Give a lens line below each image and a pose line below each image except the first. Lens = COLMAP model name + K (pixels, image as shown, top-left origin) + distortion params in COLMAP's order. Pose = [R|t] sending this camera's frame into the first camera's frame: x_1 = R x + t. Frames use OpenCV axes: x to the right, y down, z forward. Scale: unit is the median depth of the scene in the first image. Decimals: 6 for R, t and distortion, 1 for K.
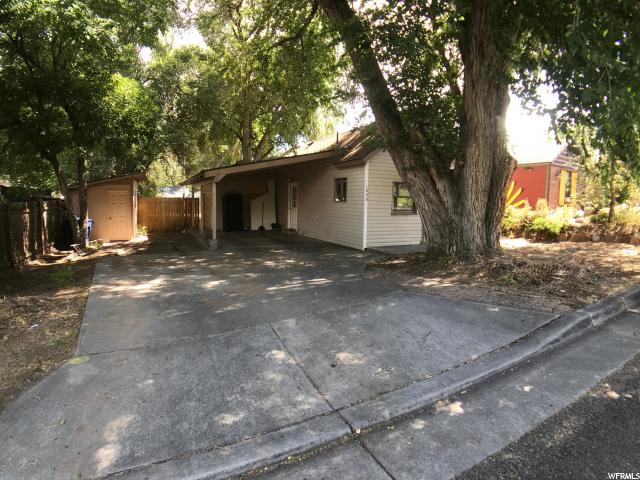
lens RADIAL K [[341.3, 0, 320.0], [0, 341.3, 240.0], [0, 0, 1]] dist [-0.143667, 0.030039]
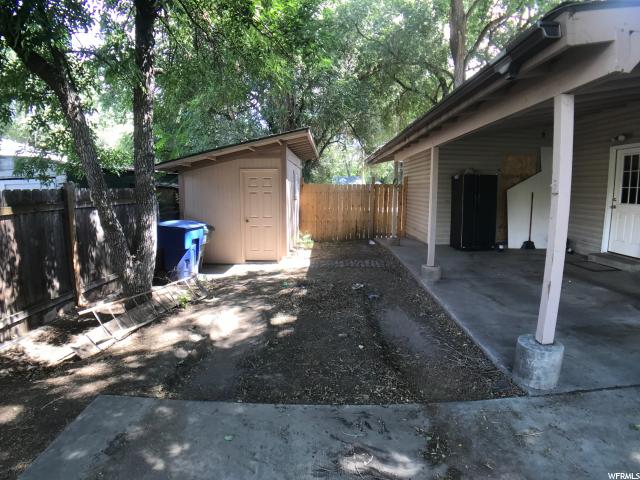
lens RADIAL K [[341.3, 0, 320.0], [0, 341.3, 240.0], [0, 0, 1]] dist [-0.143667, 0.030039]
pose [[0.879290, 0.045944, -0.474066, -0.214906], [-0.033786, 0.998846, 0.034137, -0.047508], [0.475087, -0.013999, 0.879827, 0.449109]]
